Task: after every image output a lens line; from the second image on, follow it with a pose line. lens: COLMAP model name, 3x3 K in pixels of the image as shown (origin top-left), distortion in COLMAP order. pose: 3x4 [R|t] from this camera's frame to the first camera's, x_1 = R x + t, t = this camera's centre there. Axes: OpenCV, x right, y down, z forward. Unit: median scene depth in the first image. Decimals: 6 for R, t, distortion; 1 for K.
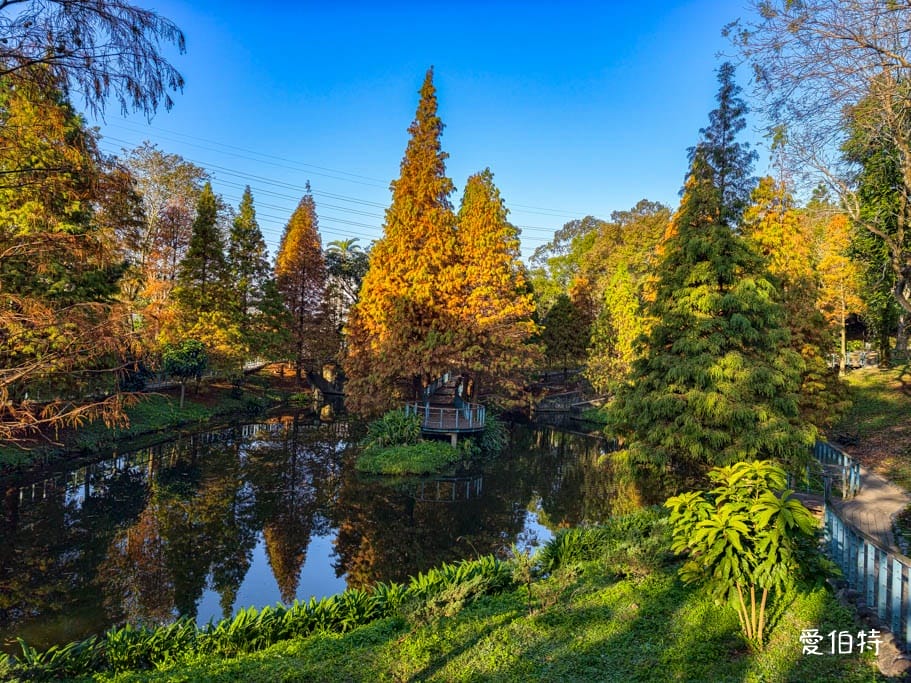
lens RADIAL K [[619.4, 0, 463.6], [0, 619.4, 347.6], [0, 0, 1]] dist [0.099883, -0.001618]
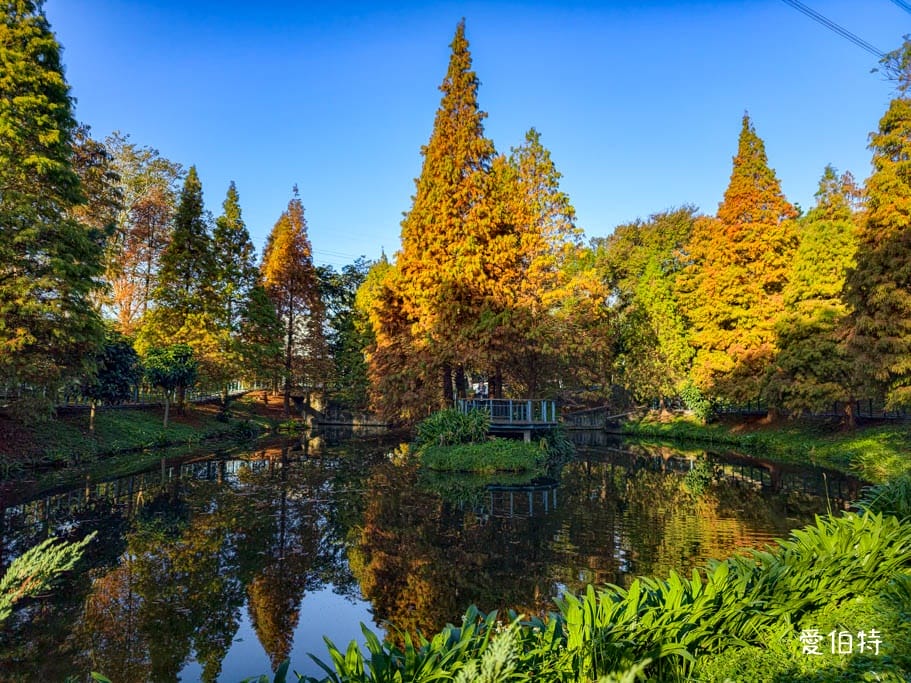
lens RADIAL K [[627.9, 0, 455.5], [0, 627.9, 341.5], [0, 0, 1]] dist [0.089619, 0.001799]
pose [[0.997615, -0.030612, 0.061858, -0.133075], [0.036088, 0.995339, -0.089436, 0.081249], [-0.058832, 0.091455, 0.994070, 0.162028]]
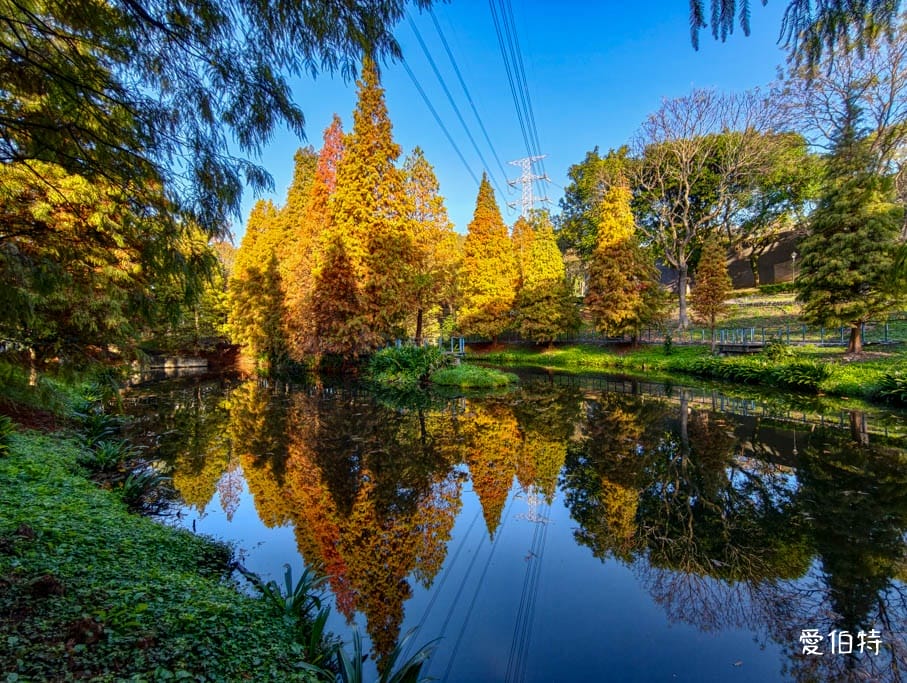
lens RADIAL K [[400.1, 0, 445.9], [0, 400.1, 338.8], [0, 0, 1]] dist [0.000952, 0.000112]
pose [[0.734641, -0.063356, 0.675491, -0.473856], [0.056432, 0.997886, 0.032221, 0.066527], [-0.676105, 0.014448, 0.736664, 0.396805]]
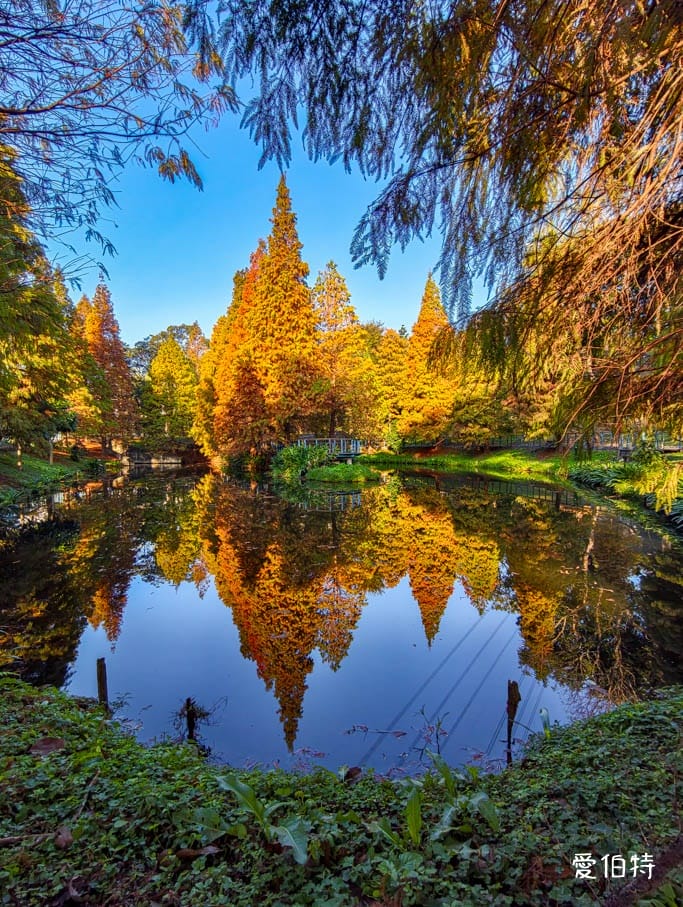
lens RADIAL K [[426.4, 0, 341.5], [0, 426.4, 453.5], [0, 0, 1]] dist [-0.002078, -0.000118]
pose [[0.892607, -0.060425, 0.446769, -0.366386], [0.048348, 0.998092, 0.038397, 0.082155], [-0.448236, -0.012673, 0.893825, 0.195964]]
